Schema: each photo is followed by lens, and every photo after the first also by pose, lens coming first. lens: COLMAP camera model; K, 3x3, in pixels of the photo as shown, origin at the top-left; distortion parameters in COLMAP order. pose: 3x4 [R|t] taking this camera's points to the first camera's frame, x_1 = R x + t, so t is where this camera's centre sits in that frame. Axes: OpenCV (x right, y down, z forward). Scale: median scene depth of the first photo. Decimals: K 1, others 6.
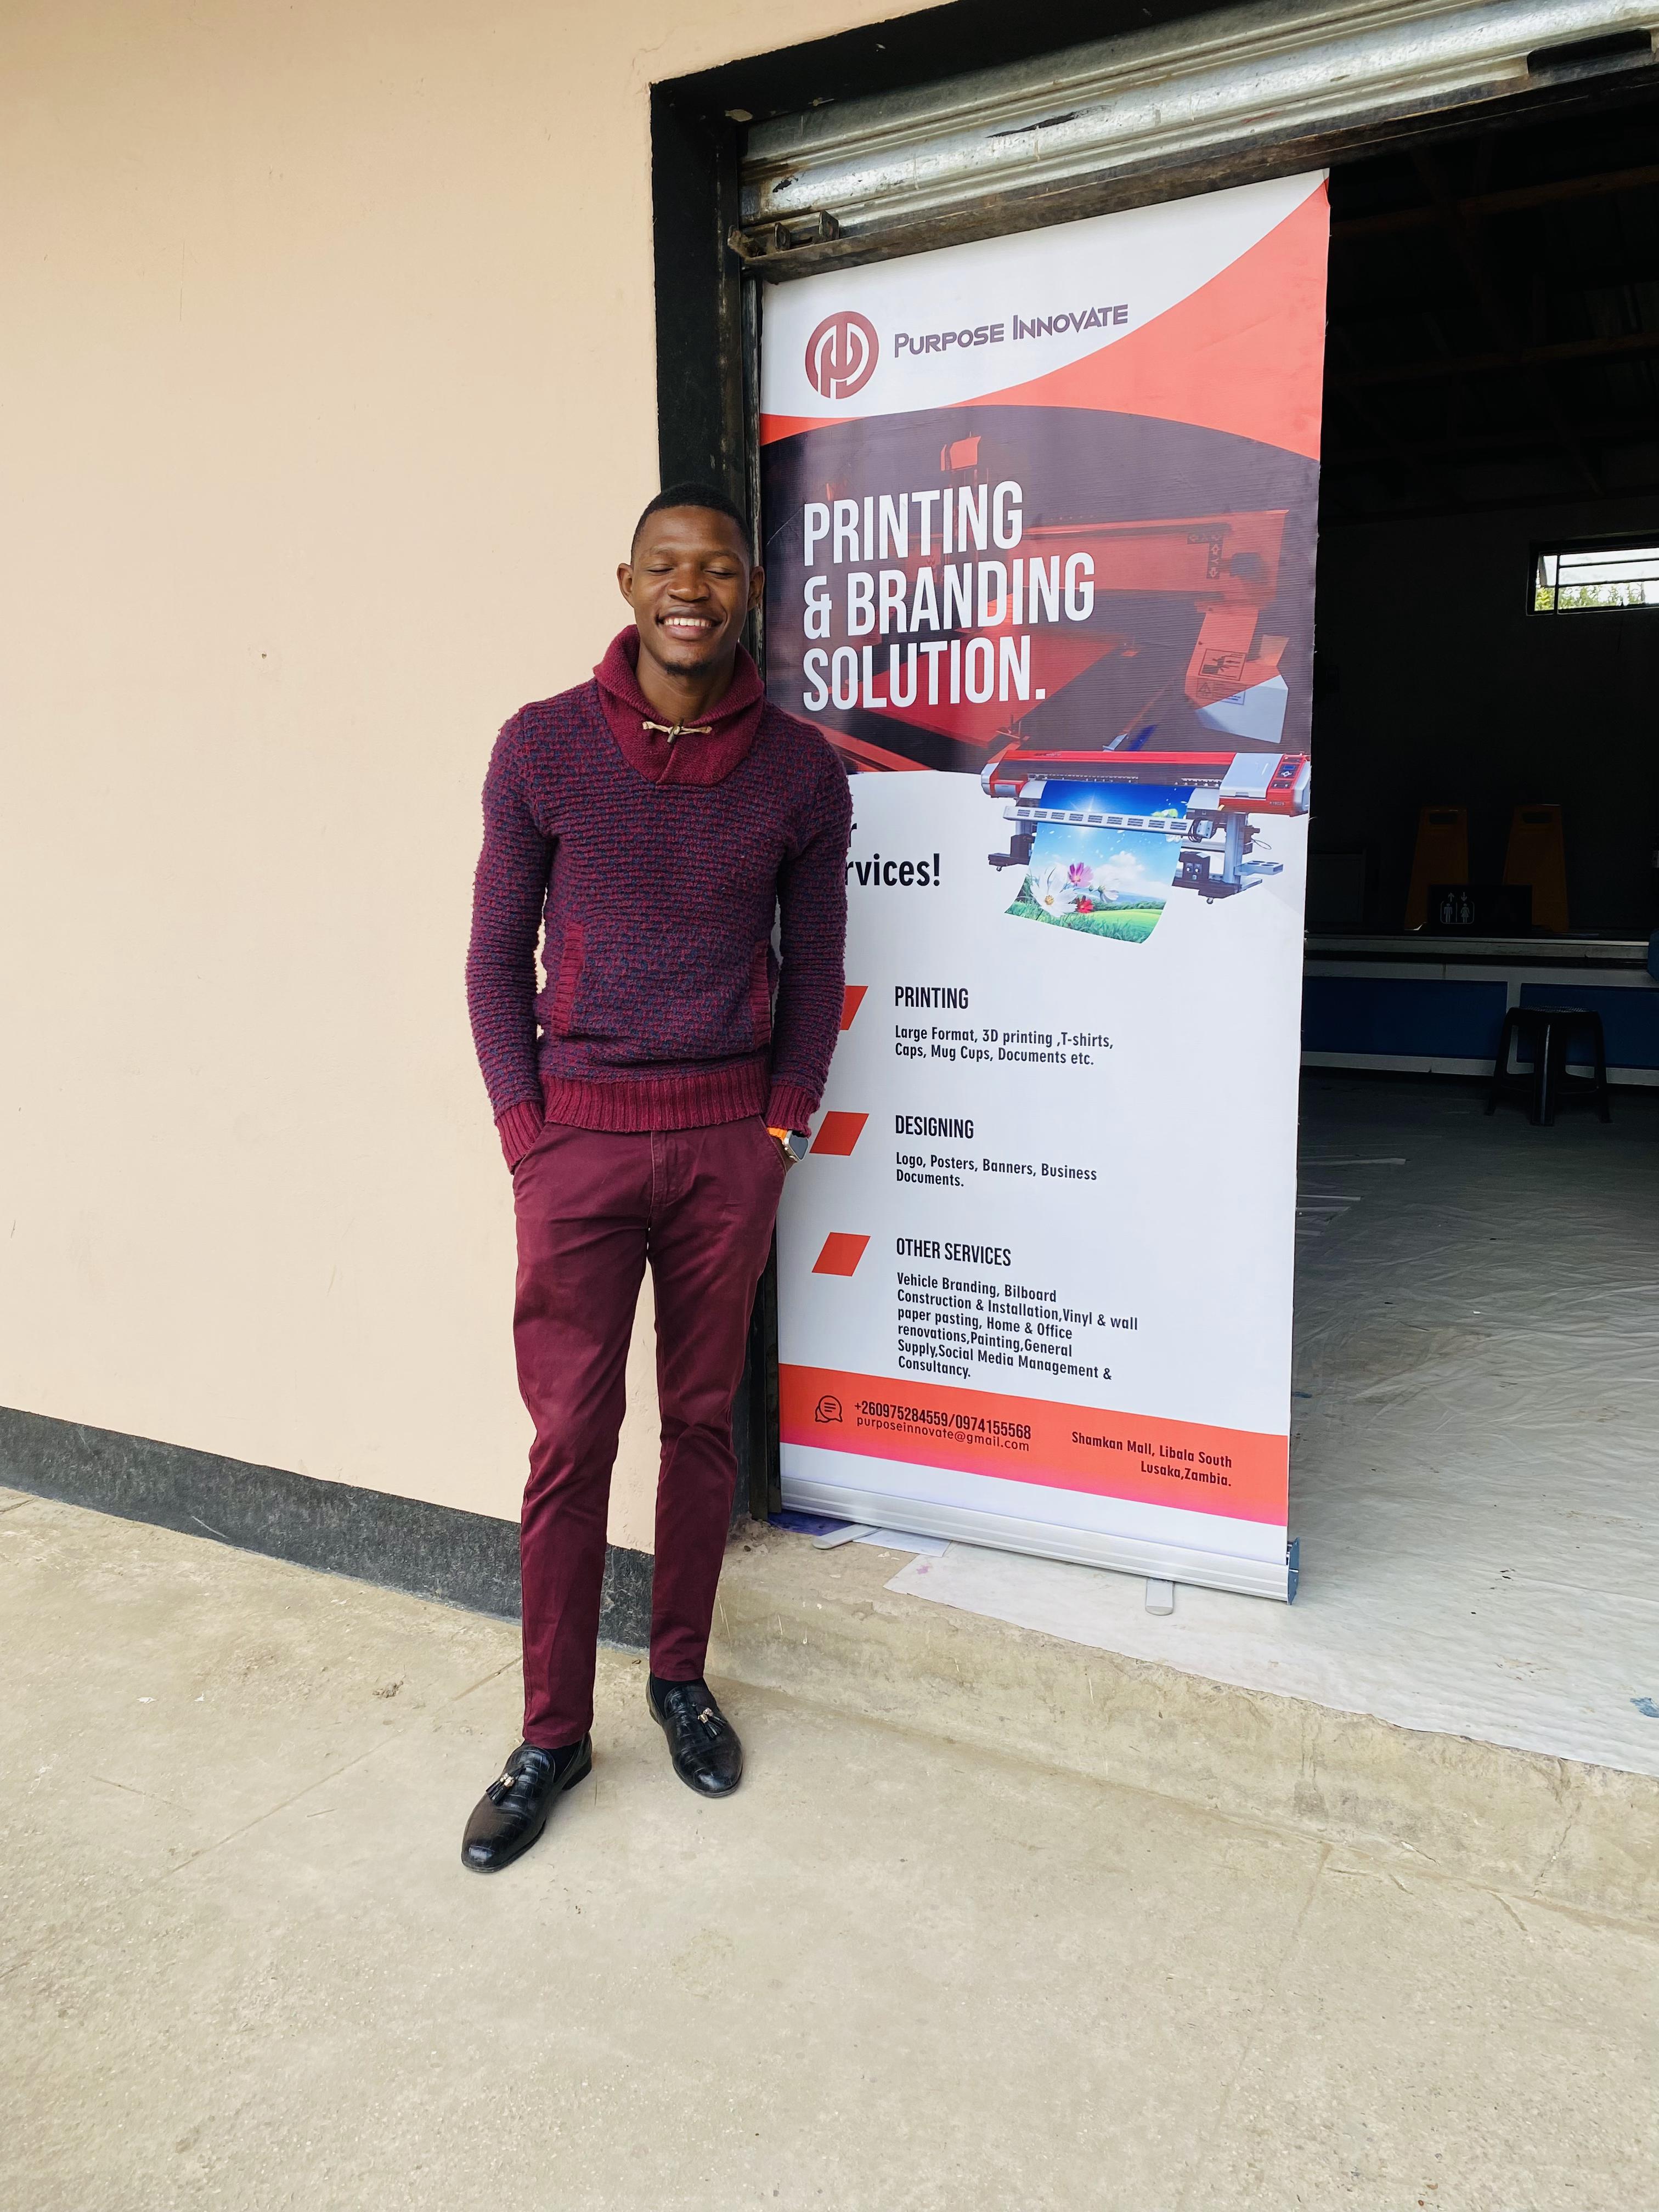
lens RADIAL K [[1638.6, 0, 824.5], [0, 1638.6, 1101.2], [0, 0, 1]] dist [0.057221, -0.052913]
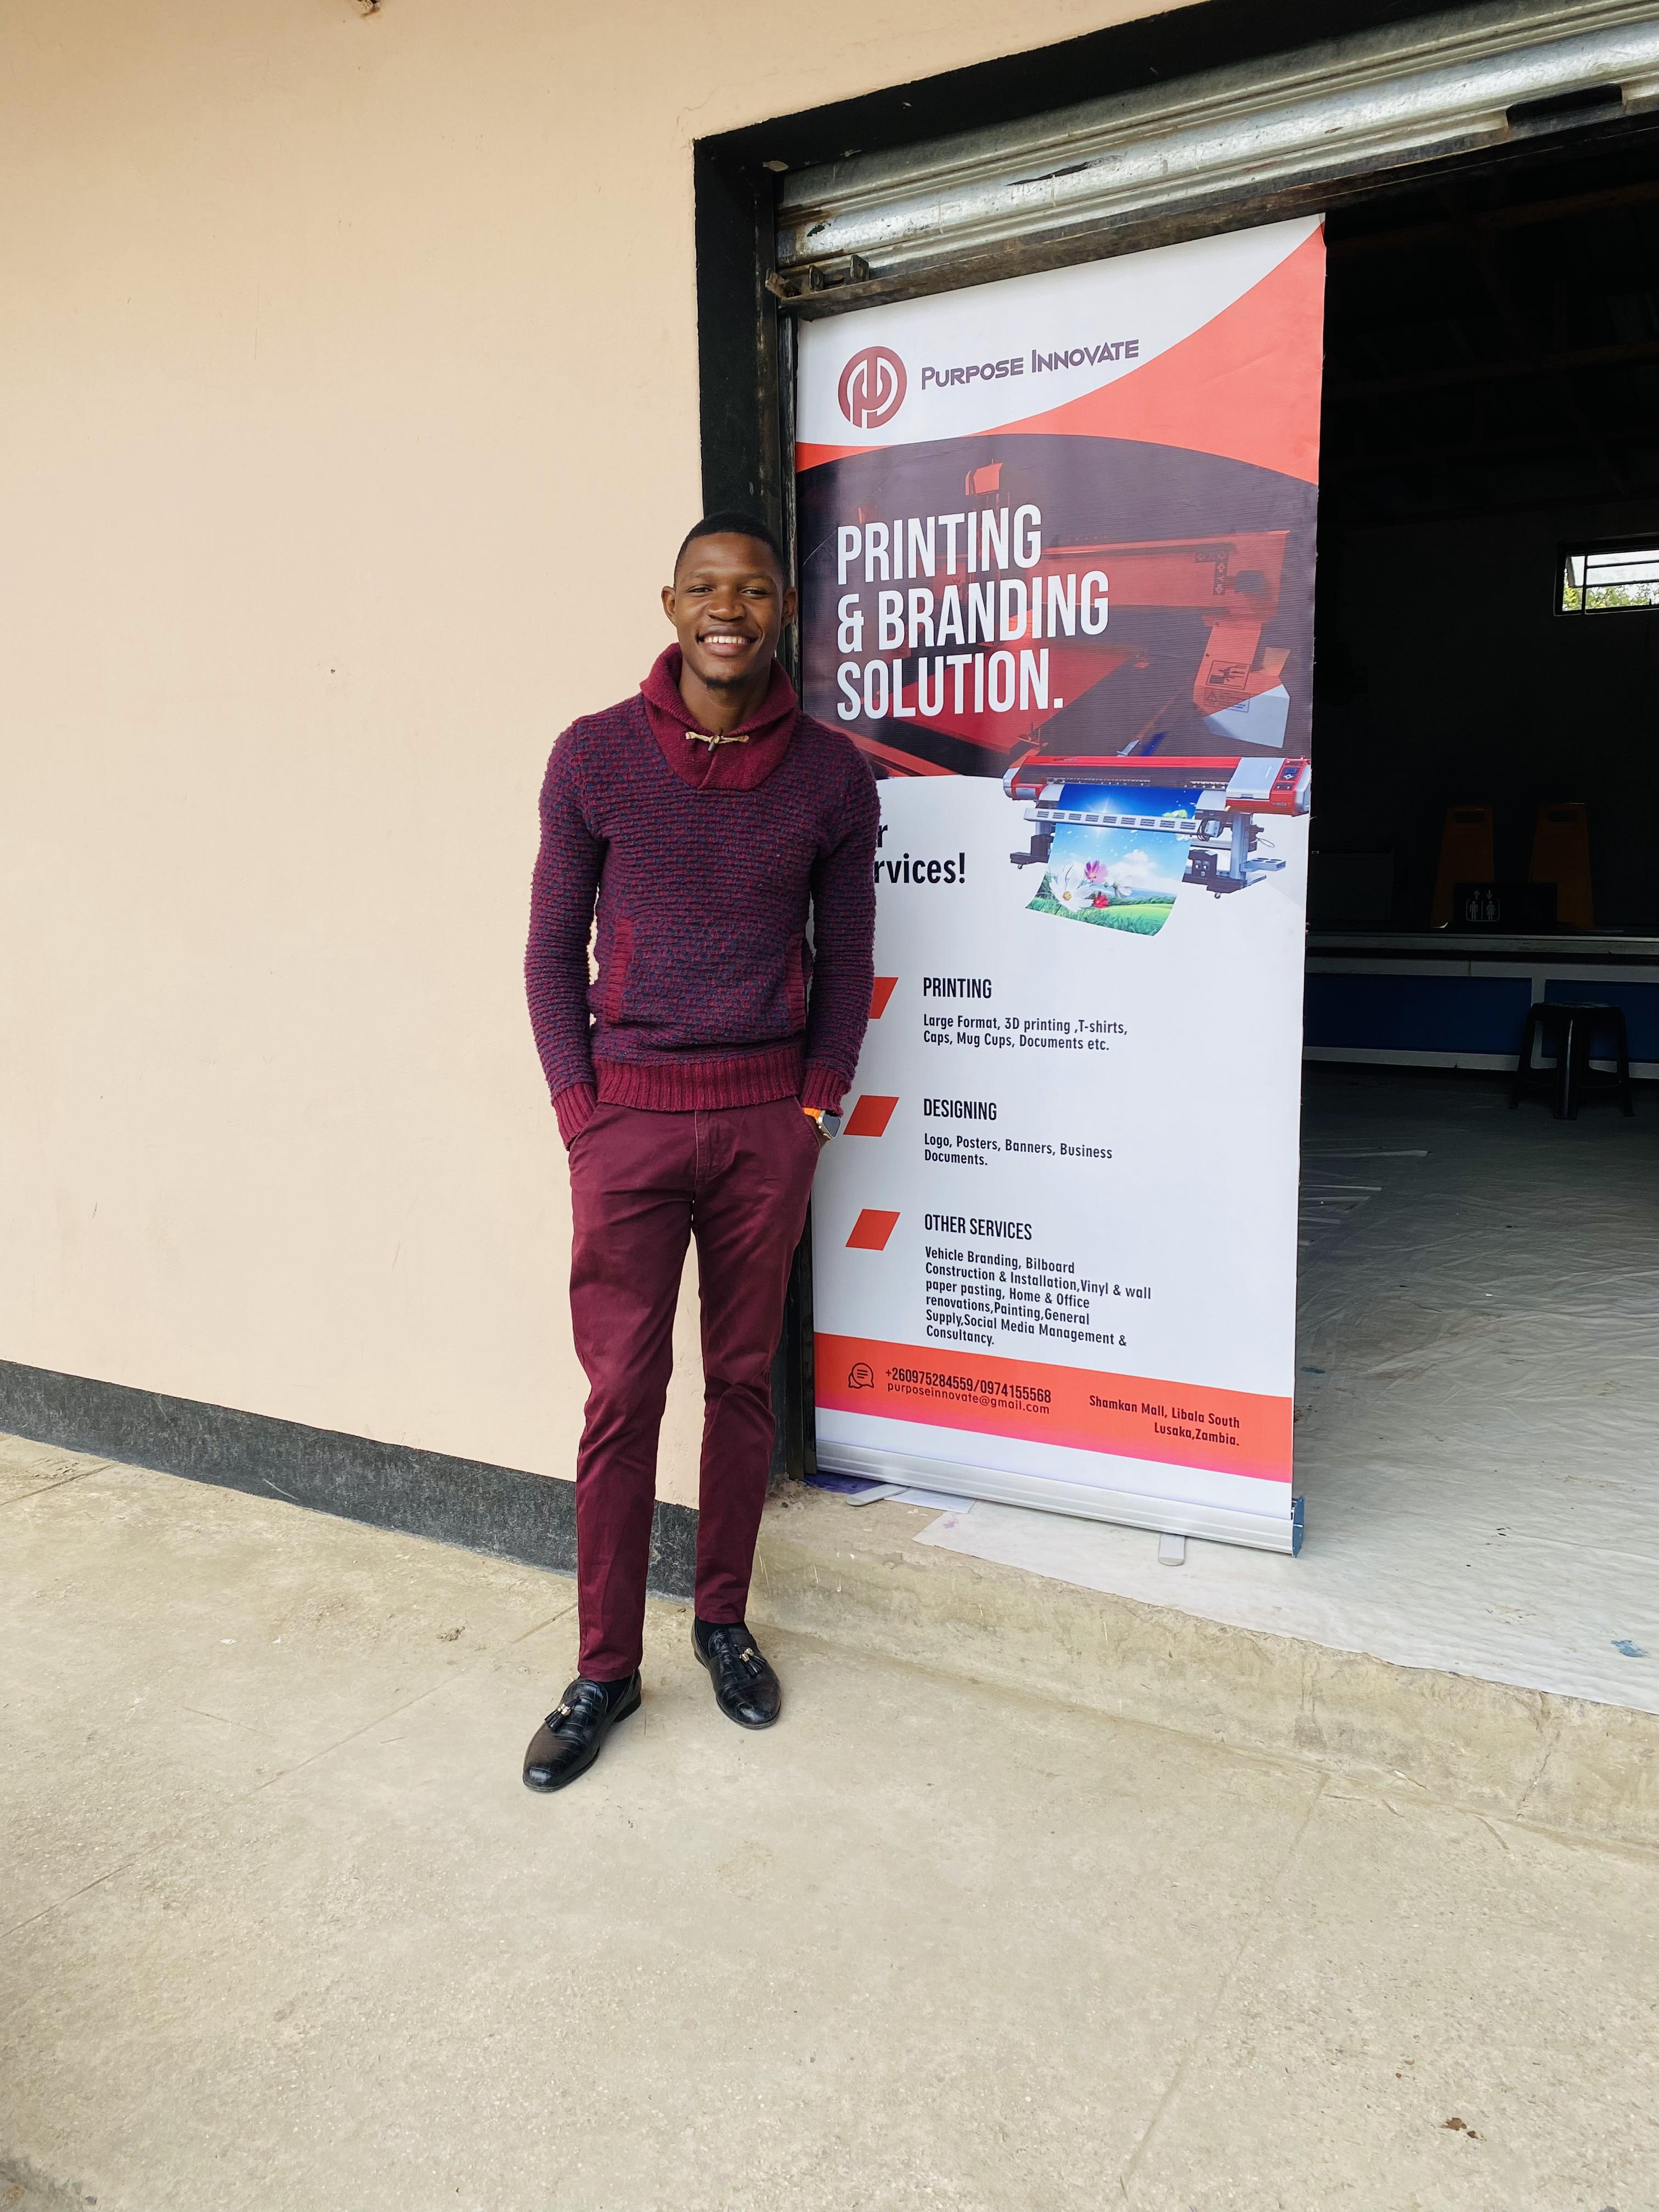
lens RADIAL K [[1638.6, 0, 823.7], [0, 1638.6, 1103.8], [0, 0, 1]] dist [0.057221, -0.052913]
pose [[0.999754, -0.000939, -0.022139, 0.002203], [0.000945, 1.000000, 0.000249, 0.012278], [0.022139, -0.000270, 0.999755, -0.071238]]
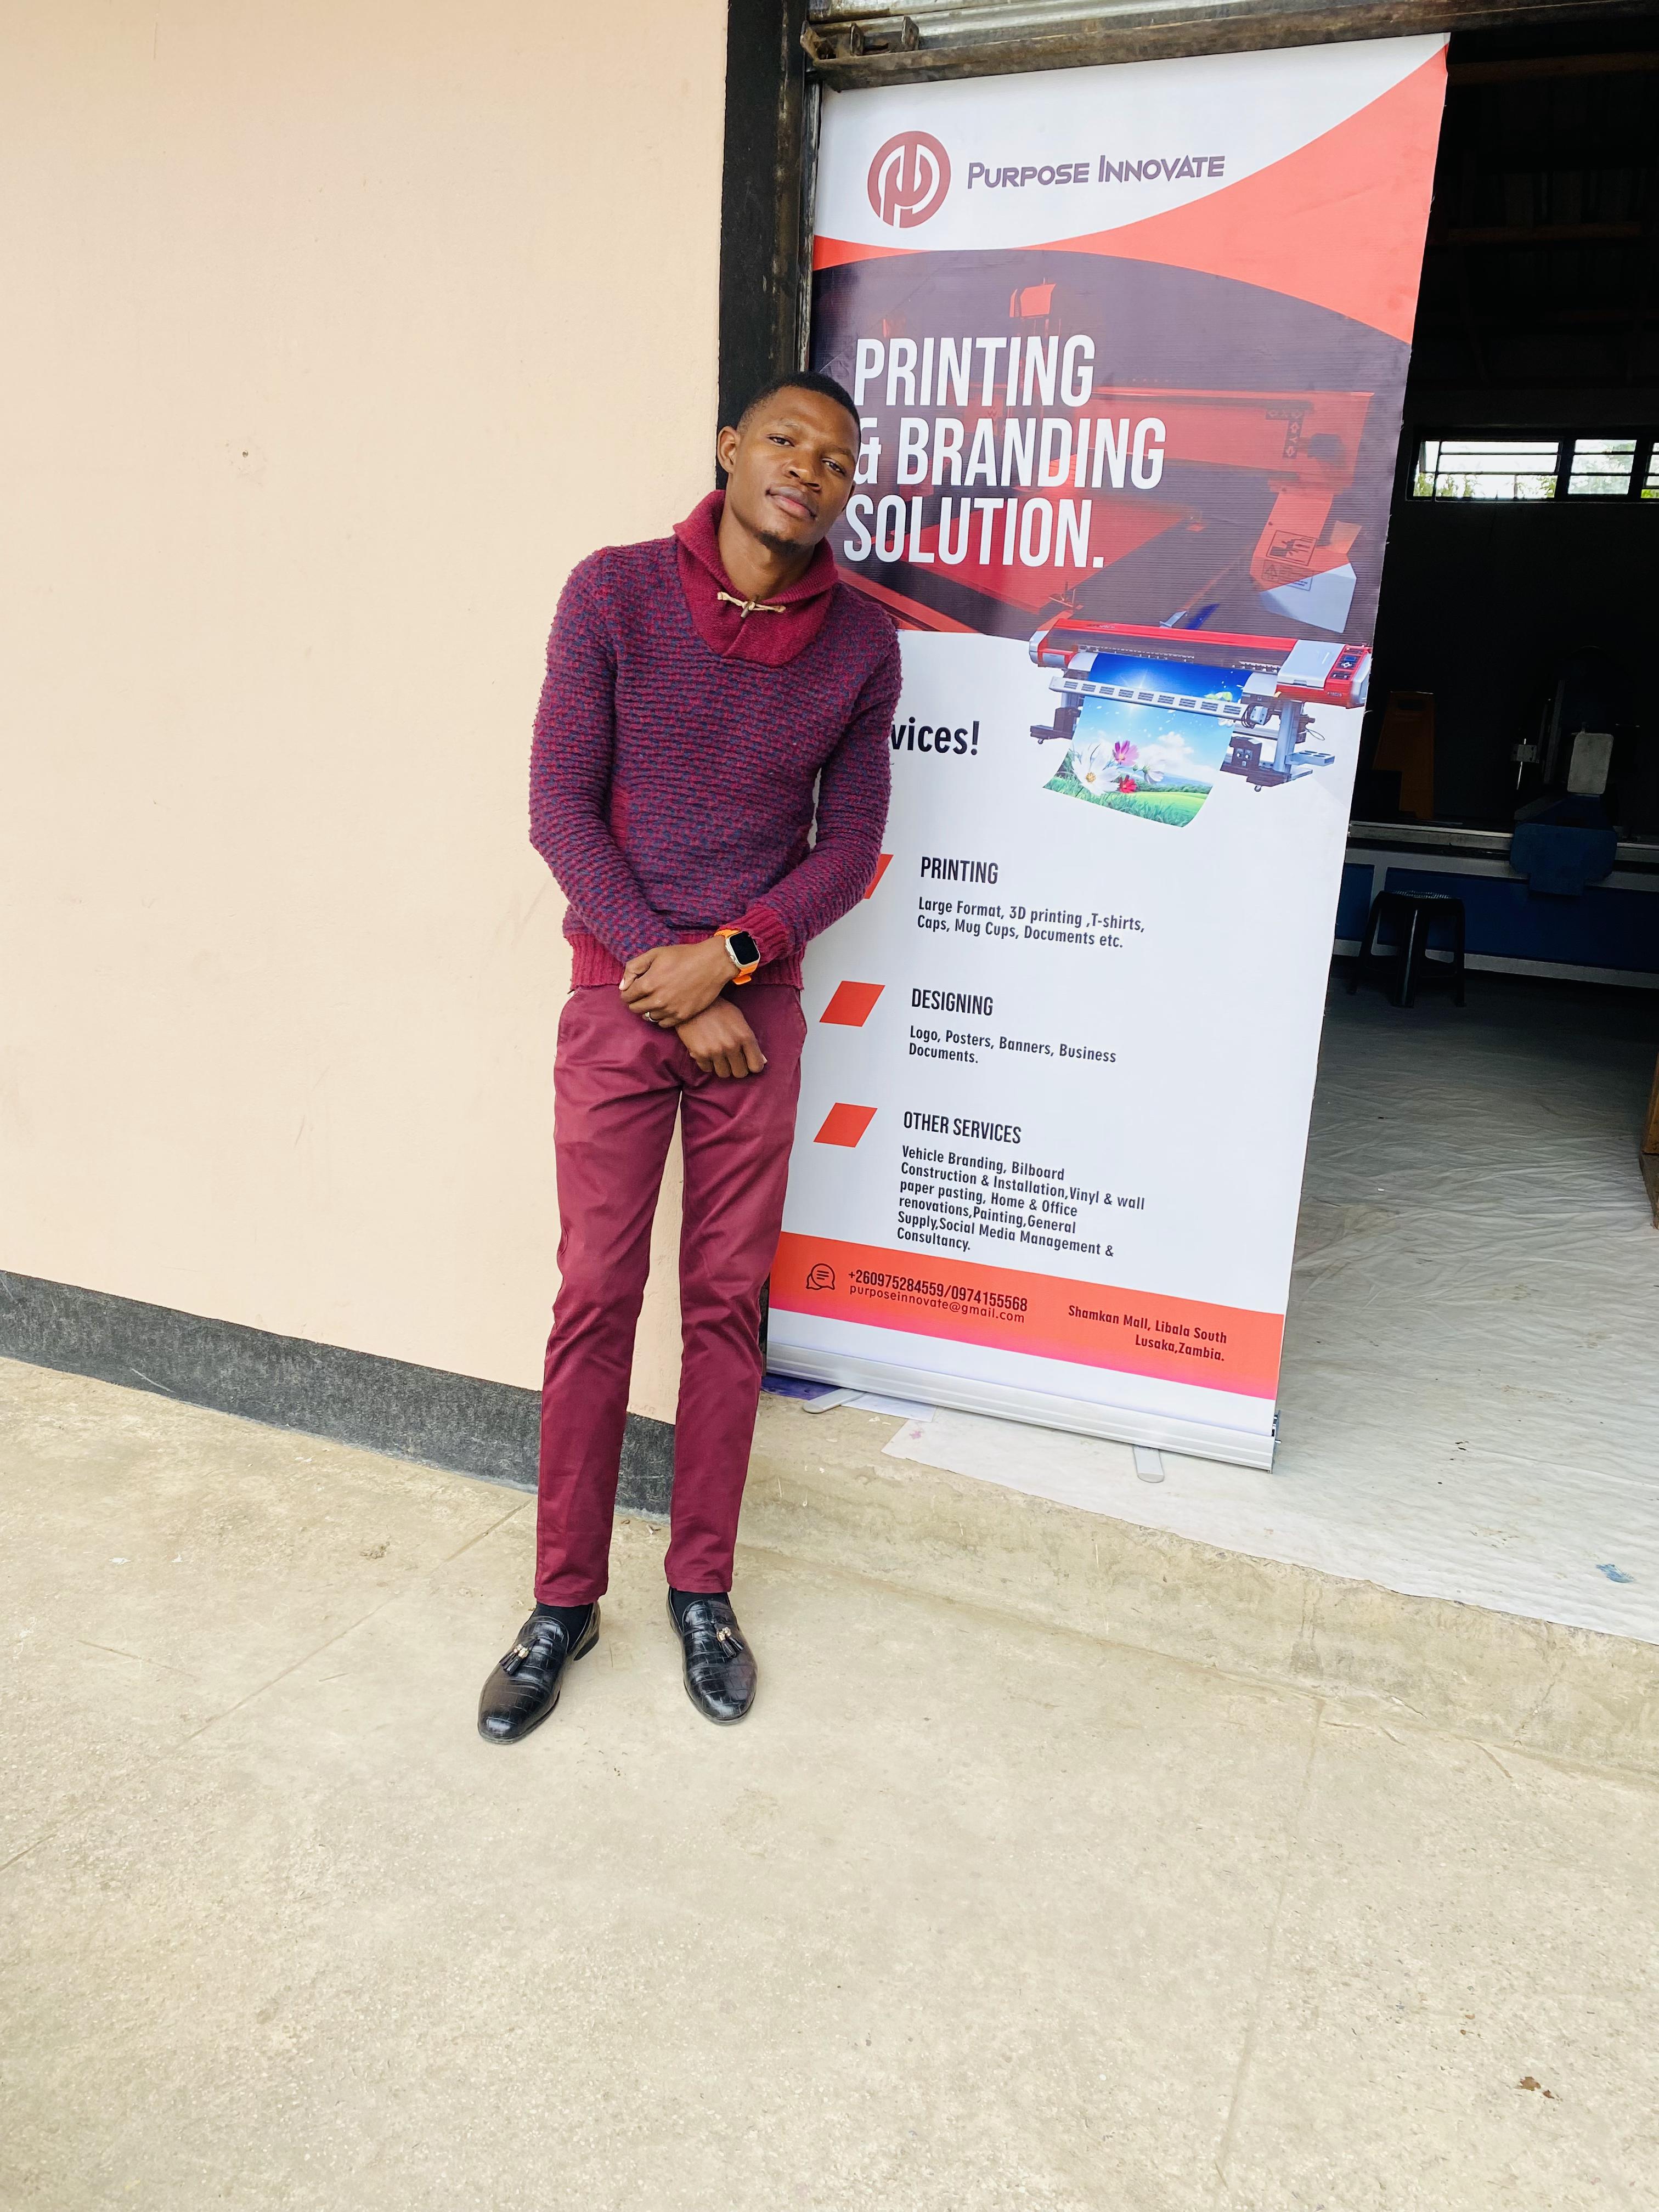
lens RADIAL K [[1638.6, 0, 829.1], [0, 1638.6, 1088.6], [0, 0, 1]] dist [0.057221, -0.052913]
pose [[0.991991, 0.035301, 0.121275, -0.132843], [-0.045631, 0.995464, 0.083480, -0.011728], [-0.117778, -0.088346, 0.989102, 0.024403]]
